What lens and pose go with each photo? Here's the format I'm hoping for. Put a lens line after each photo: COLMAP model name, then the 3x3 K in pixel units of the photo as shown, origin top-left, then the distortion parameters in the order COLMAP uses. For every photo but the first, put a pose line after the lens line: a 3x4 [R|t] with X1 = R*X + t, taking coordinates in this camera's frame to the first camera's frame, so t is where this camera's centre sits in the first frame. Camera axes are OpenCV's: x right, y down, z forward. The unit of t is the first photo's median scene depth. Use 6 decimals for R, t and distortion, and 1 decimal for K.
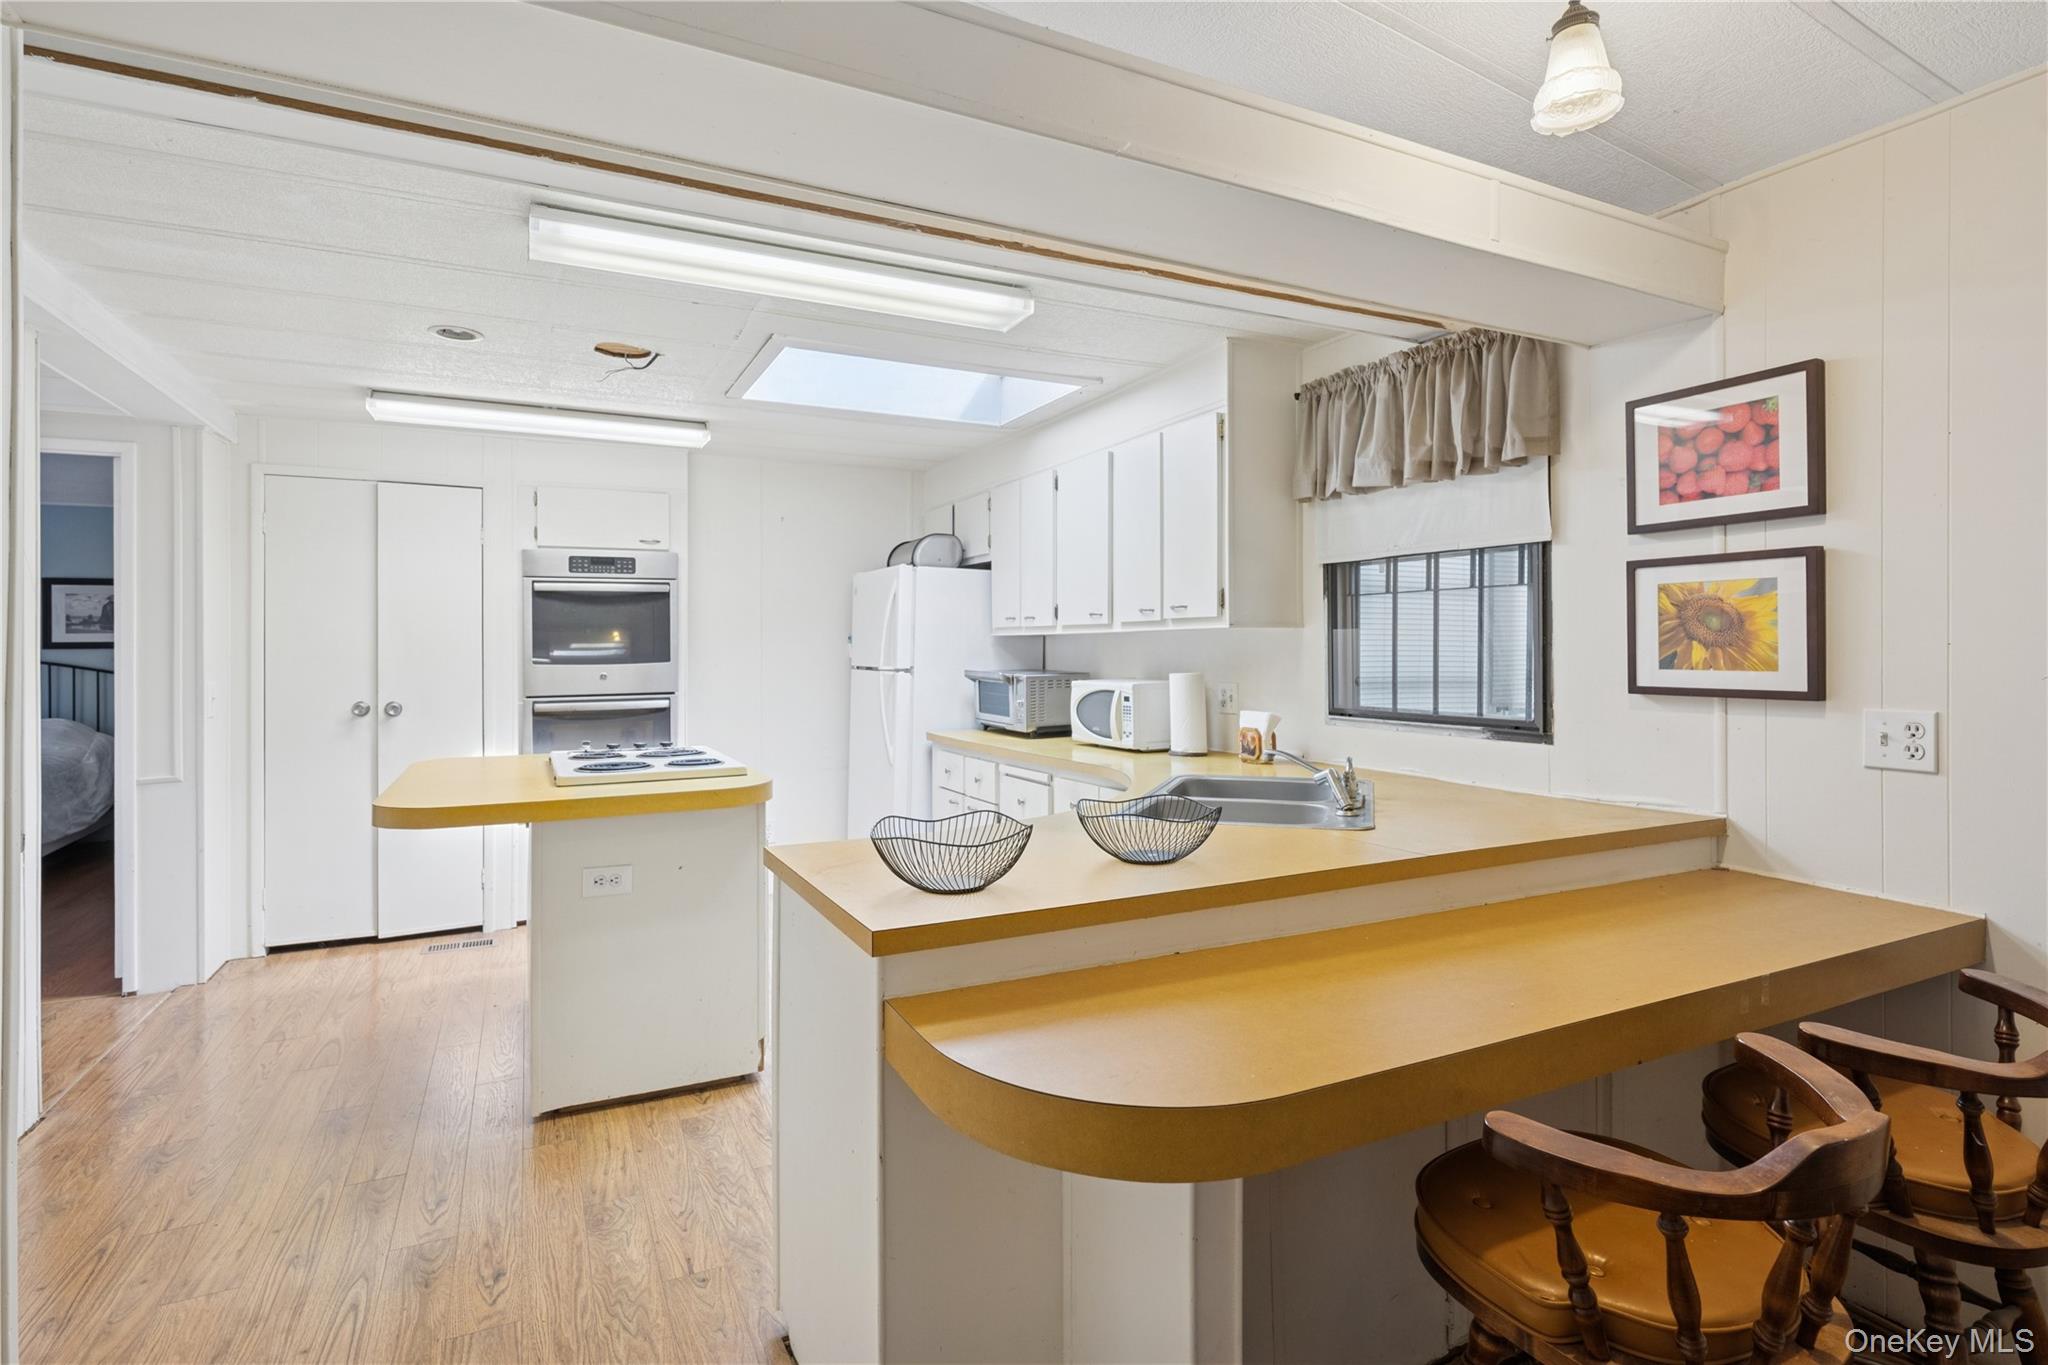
lens RADIAL K [[1007.6, 0, 1025.3], [0, 1007.6, 646.6], [0, 0, 1]] dist [-0.002267, 0.001315]
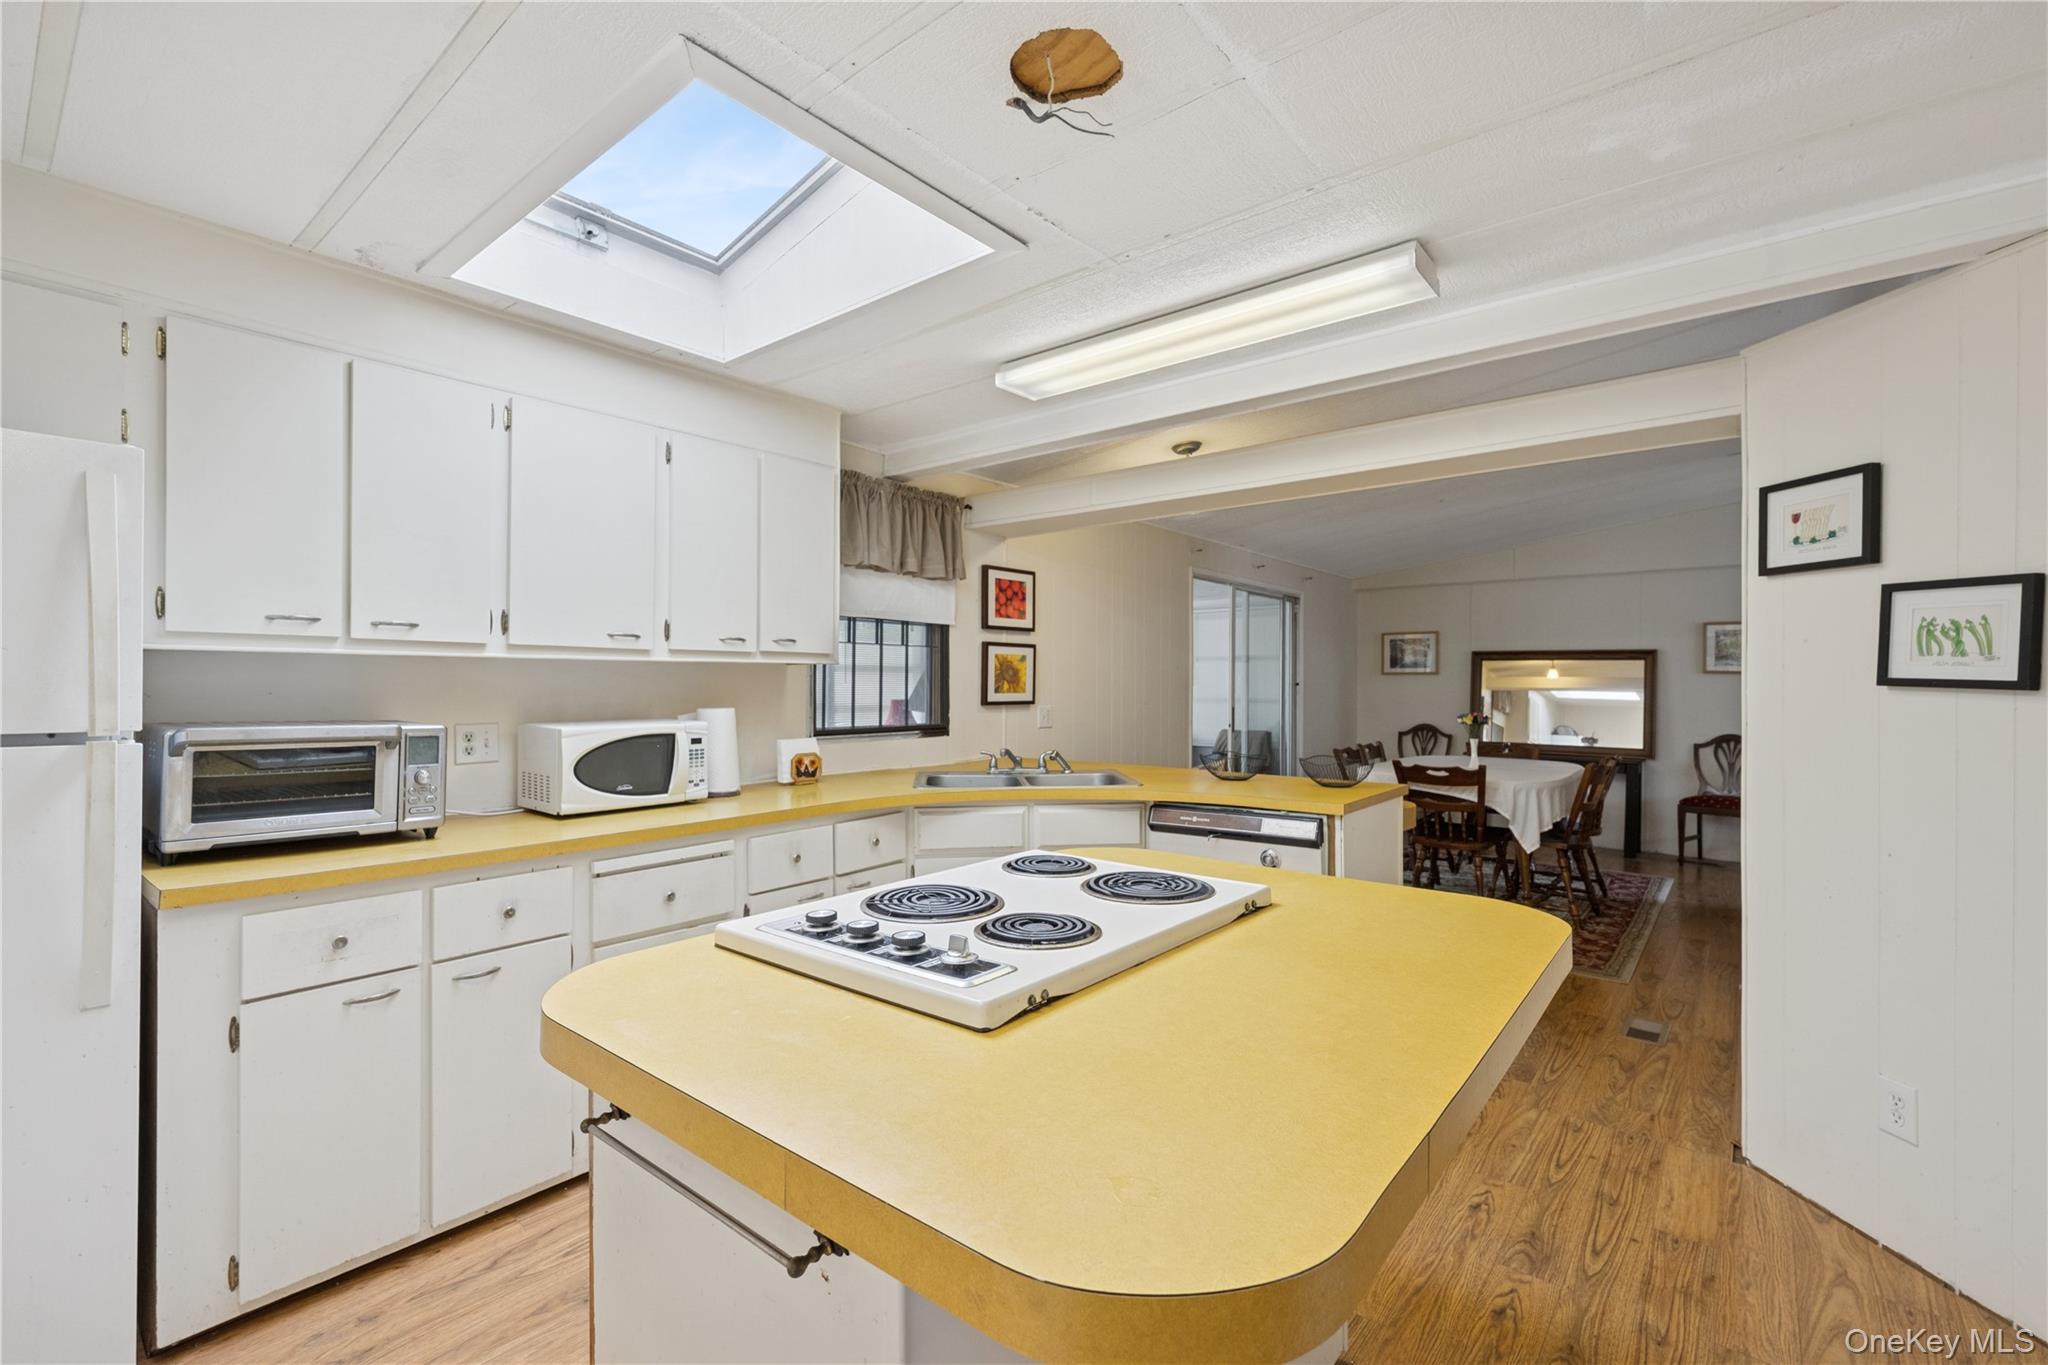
lens RADIAL K [[886.8, 0, 1028.8], [0, 886.8, 681.6], [0, 0, 1]] dist [-0.003560, 0.000005]
pose [[-0.412152, 0.009022, 0.911070, -0.939465], [0.002037, 0.999958, -0.008980, 0.012161], [-0.911113, -0.001845, -0.412153, 1.423131]]
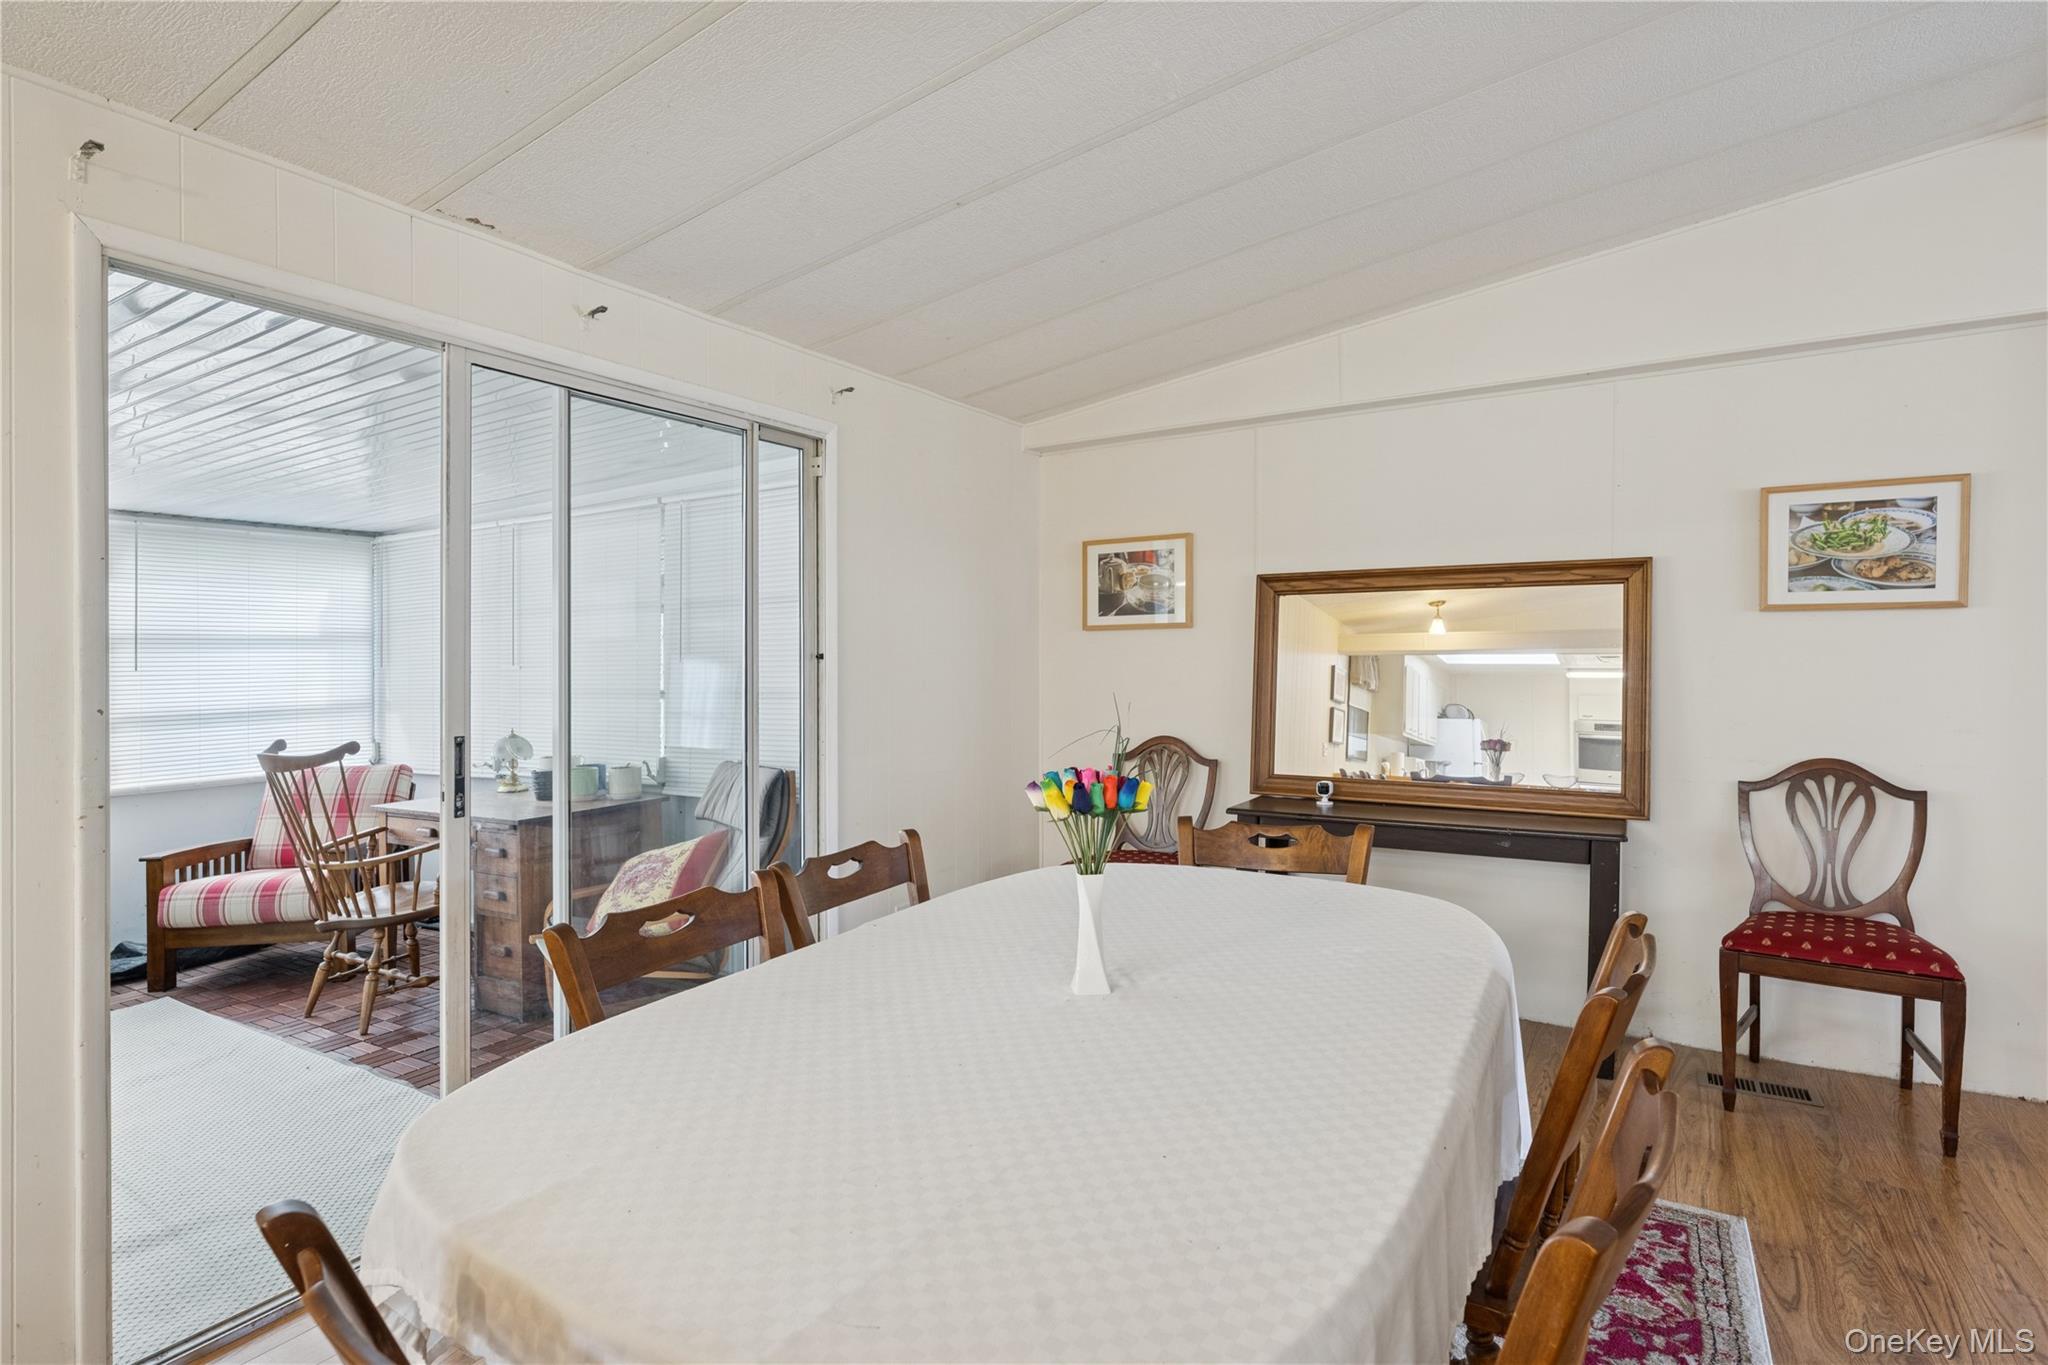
lens RADIAL K [[1007.6, 0, 1018.4], [0, 1007.6, 688.7], [0, 0, 1]] dist [-0.002267, 0.001315]
pose [[-0.527090, -0.013861, 0.849696, -0.648133], [0.022621, 0.999284, 0.030334, 0.010091], [-0.849508, 0.035209, -0.526399, 0.990800]]
